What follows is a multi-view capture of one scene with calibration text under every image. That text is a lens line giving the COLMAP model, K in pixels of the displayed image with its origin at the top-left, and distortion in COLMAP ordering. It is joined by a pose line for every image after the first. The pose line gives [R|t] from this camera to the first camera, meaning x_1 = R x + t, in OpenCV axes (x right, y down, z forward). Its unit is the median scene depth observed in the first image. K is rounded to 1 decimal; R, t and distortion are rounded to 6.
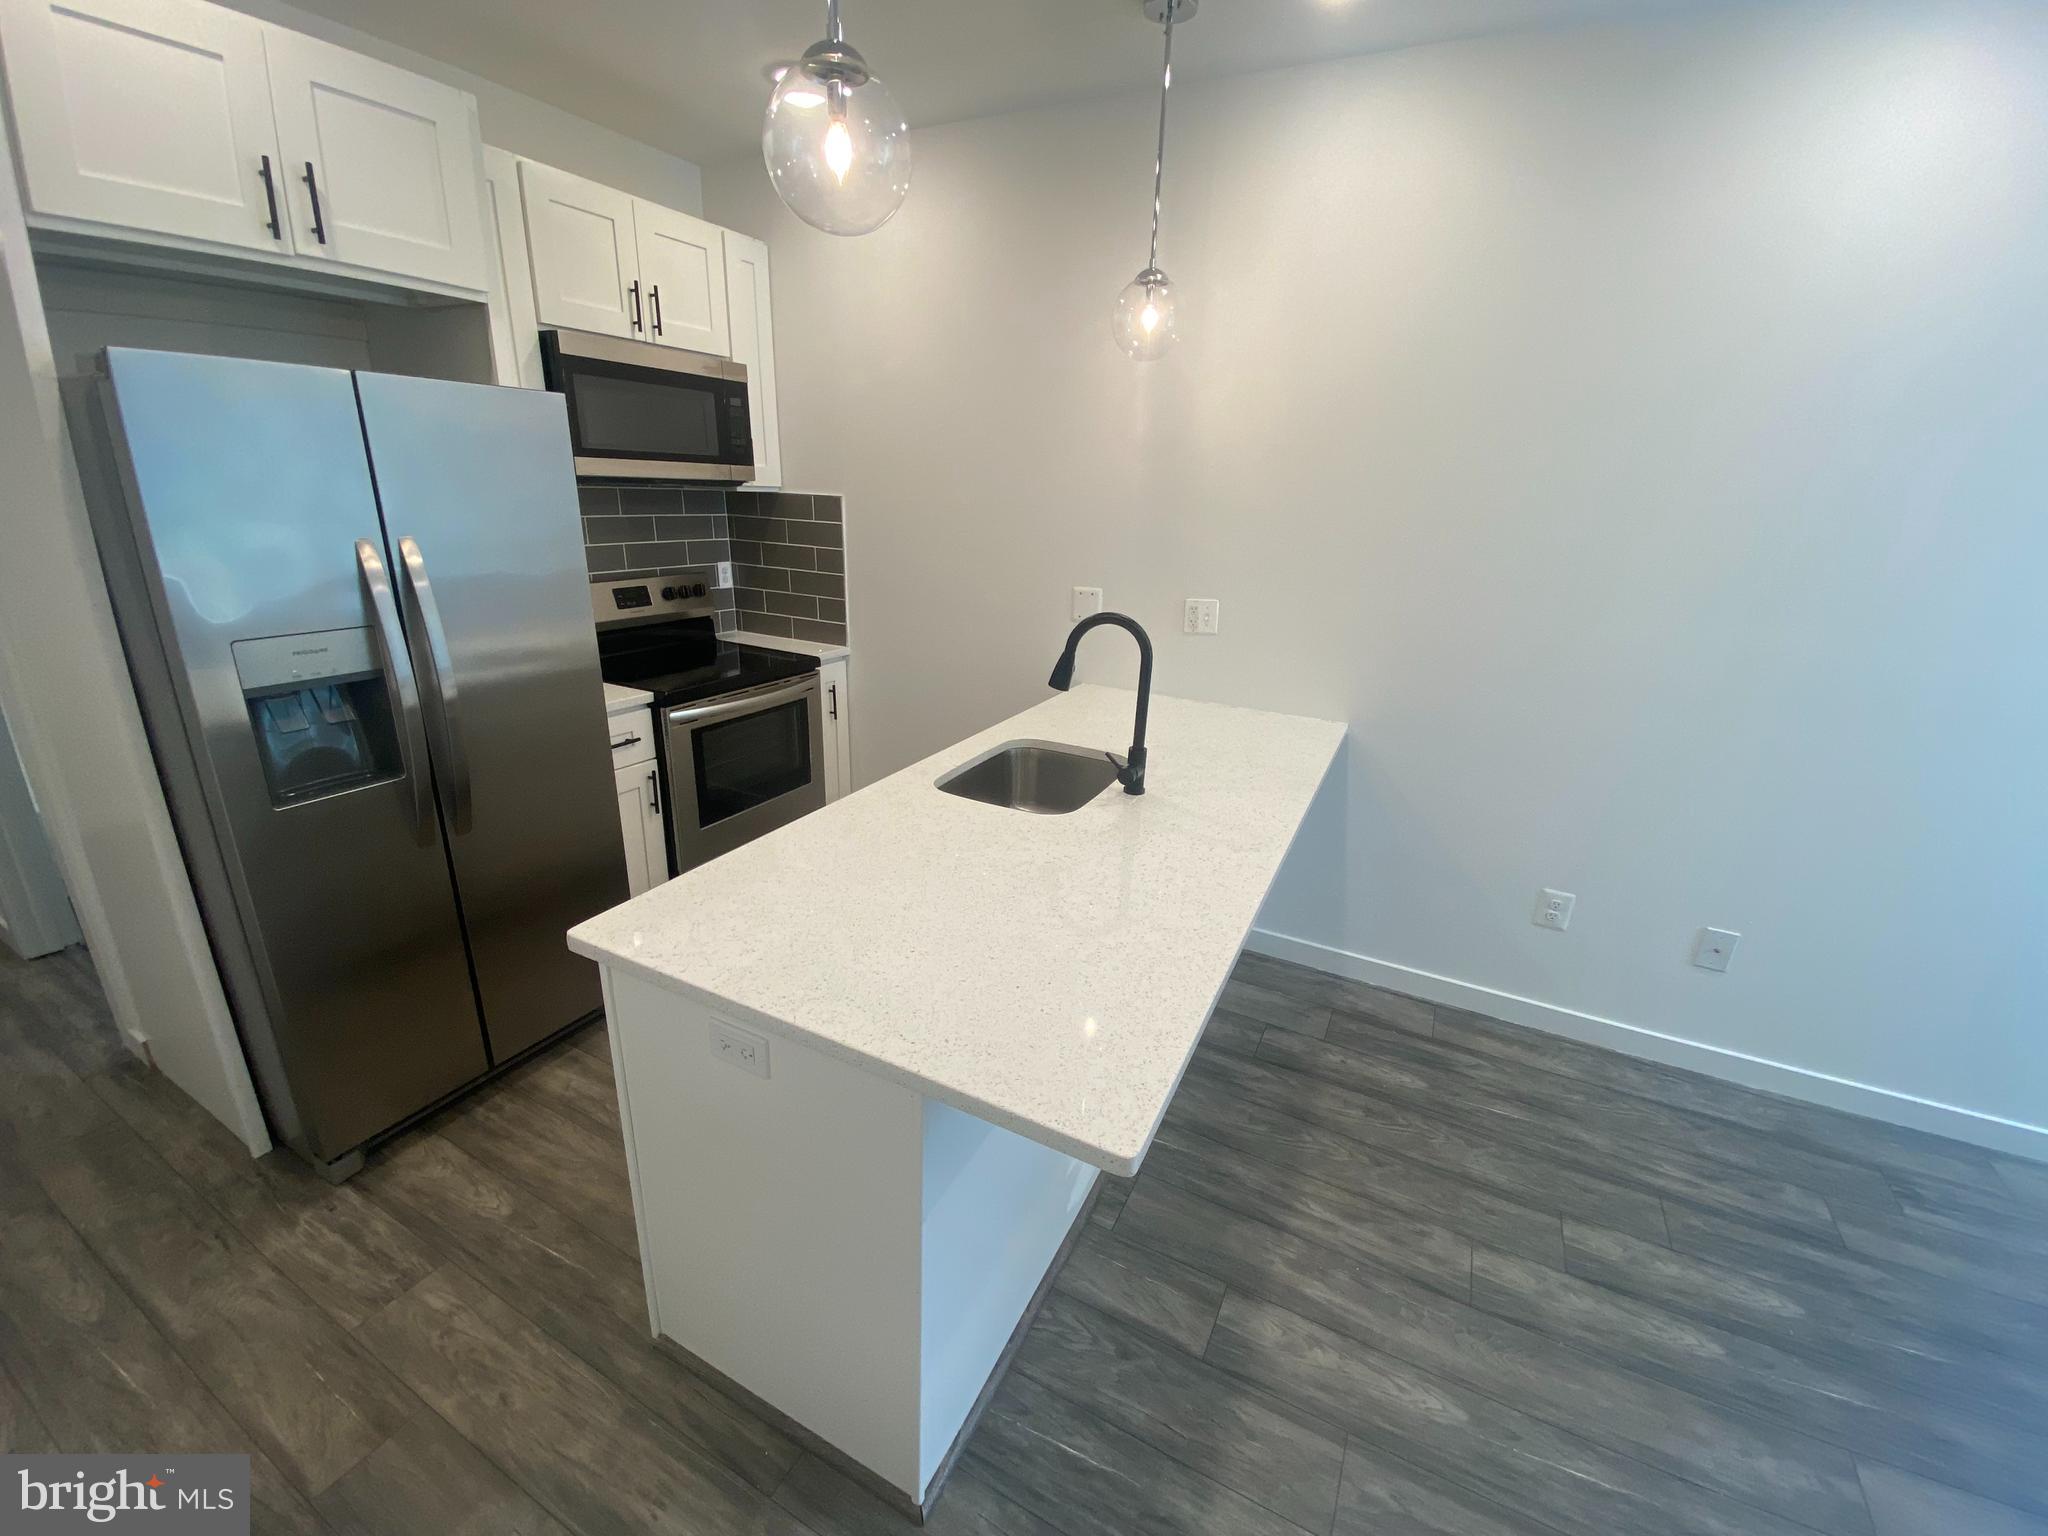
lens RADIAL K [[812.0, 0, 1017.5], [0, 812.0, 772.8], [0, 0, 1]] dist [-0.000072, -0.011021]
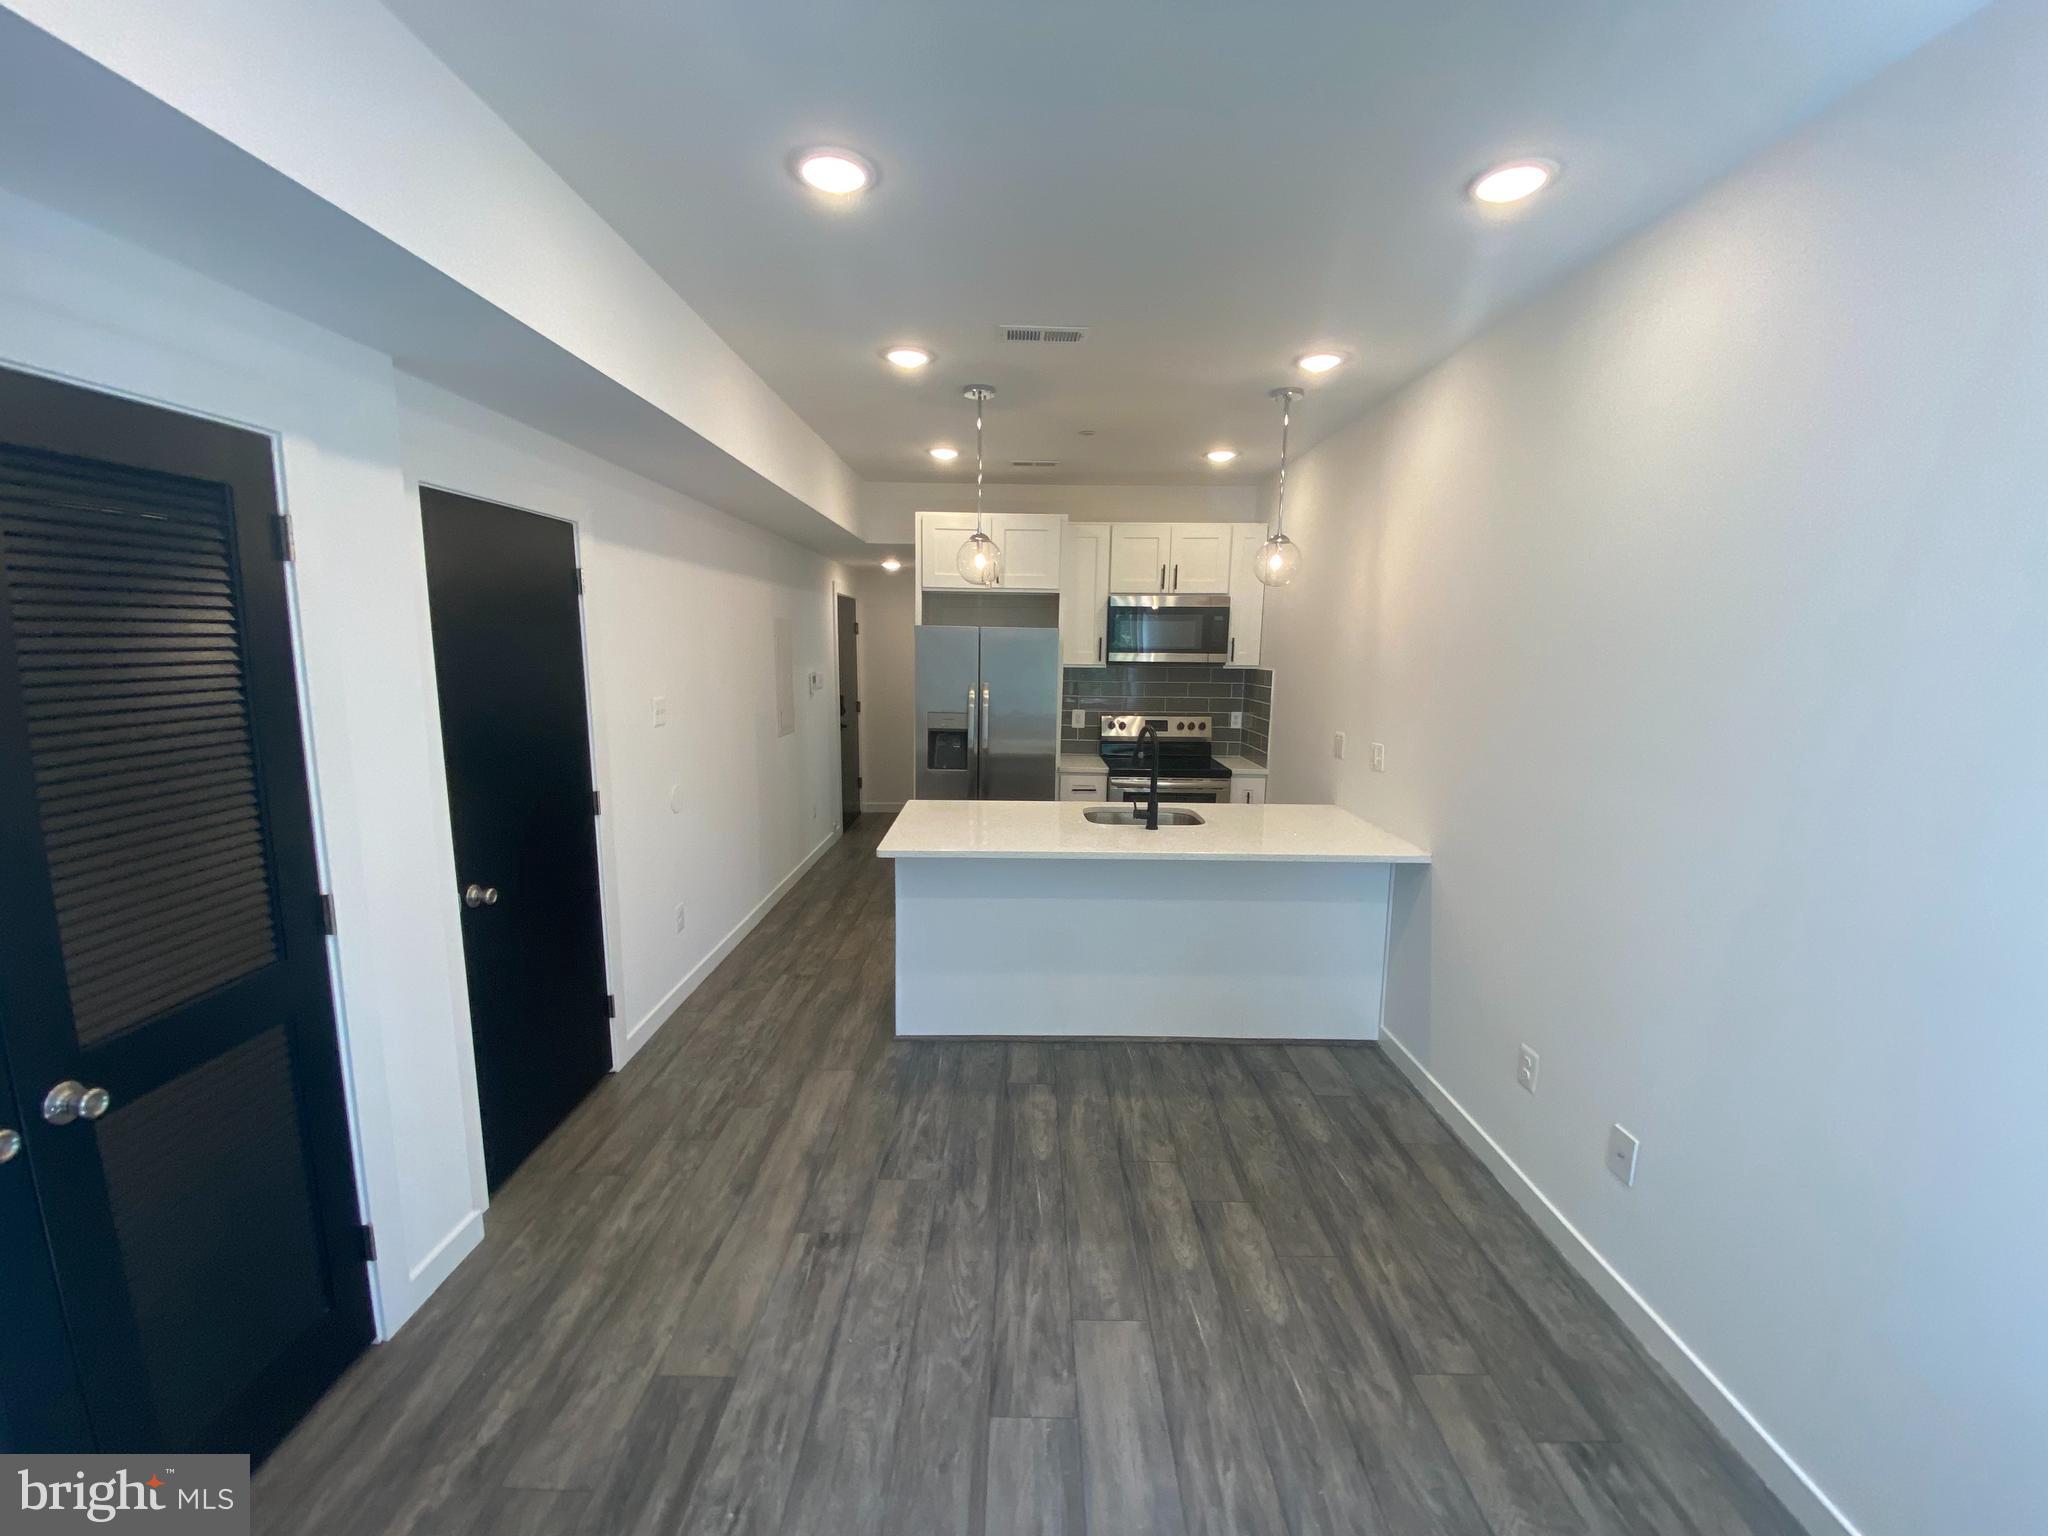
lens RADIAL K [[887.4, 0, 1024.0], [0, 887.4, 768.0], [0, 0, 1]] dist [0.001218, -0.015025]
pose [[0.427711, 0.083702, -0.900032, 1.593247], [-0.300139, 0.952362, -0.054063, 0.087600], [0.852631, 0.293258, 0.432458, -0.073278]]
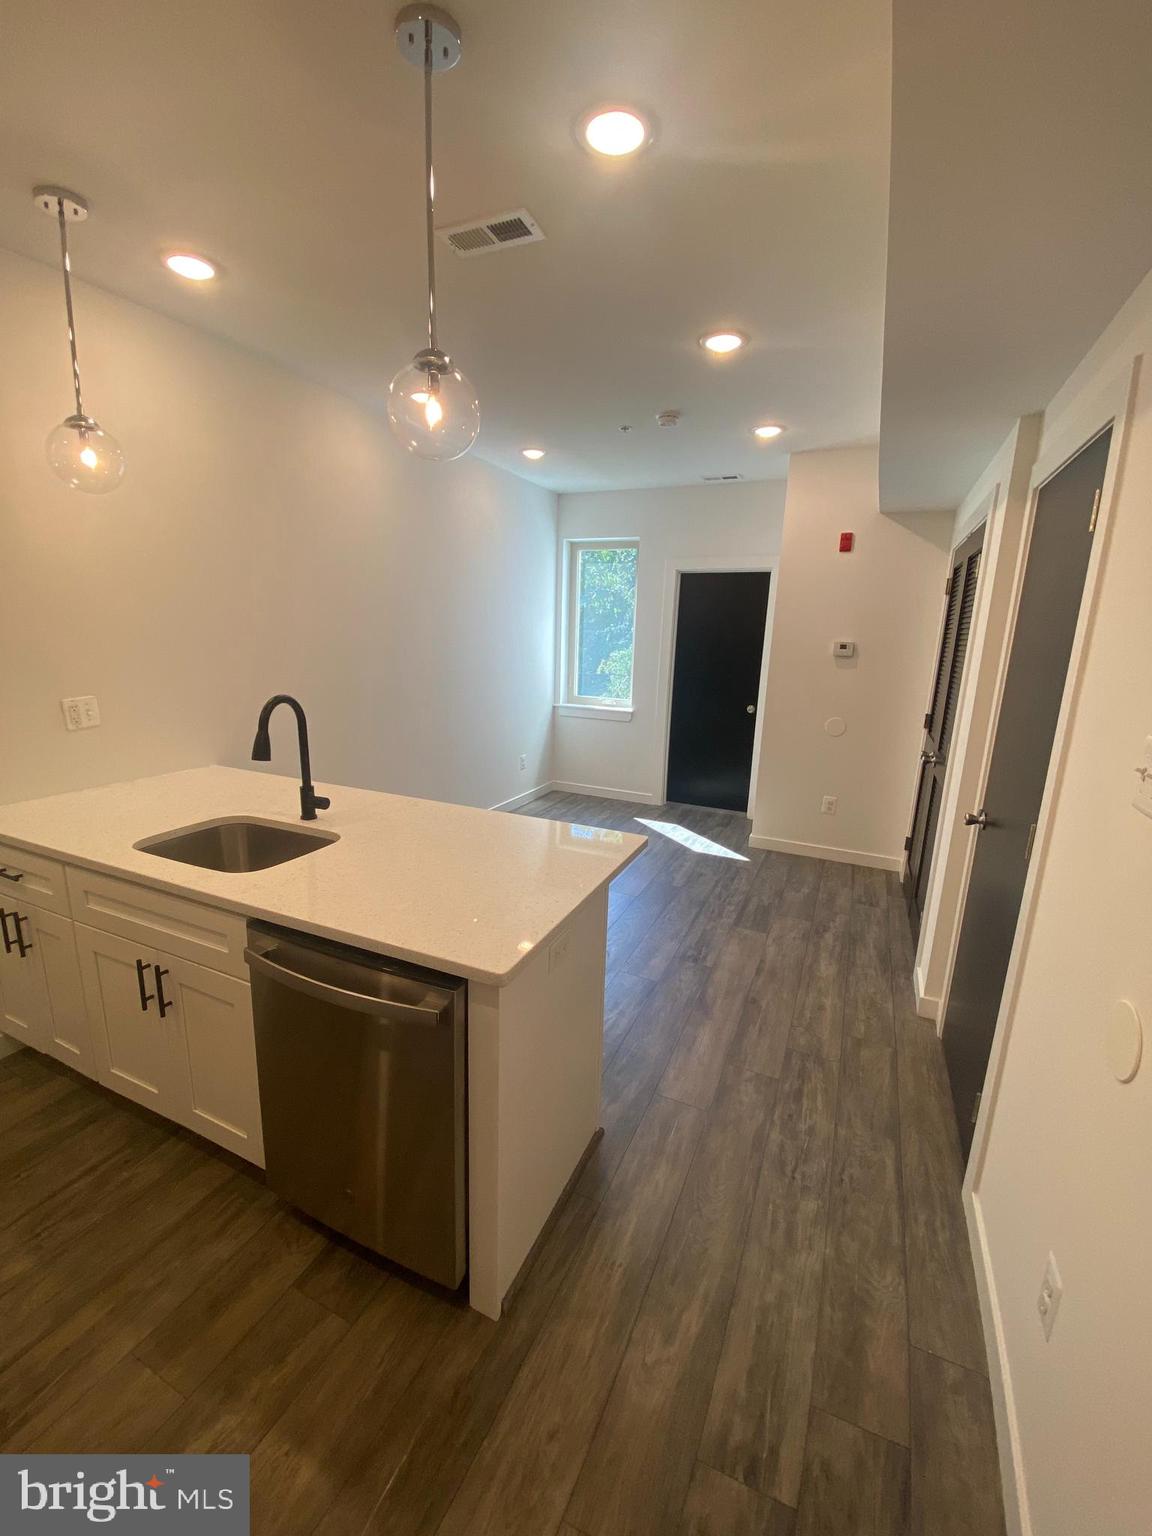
lens RADIAL K [[609.0, 0, 576.0], [0, 609.0, 768.0], [0, 0, 1]] dist [-0.000072, -0.011021]
pose [[-0.024290, -0.283543, 0.958652, -0.807616], [0.317514, 0.907095, 0.276339, -0.184640], [-0.947942, 0.311098, 0.067995, 0.434798]]
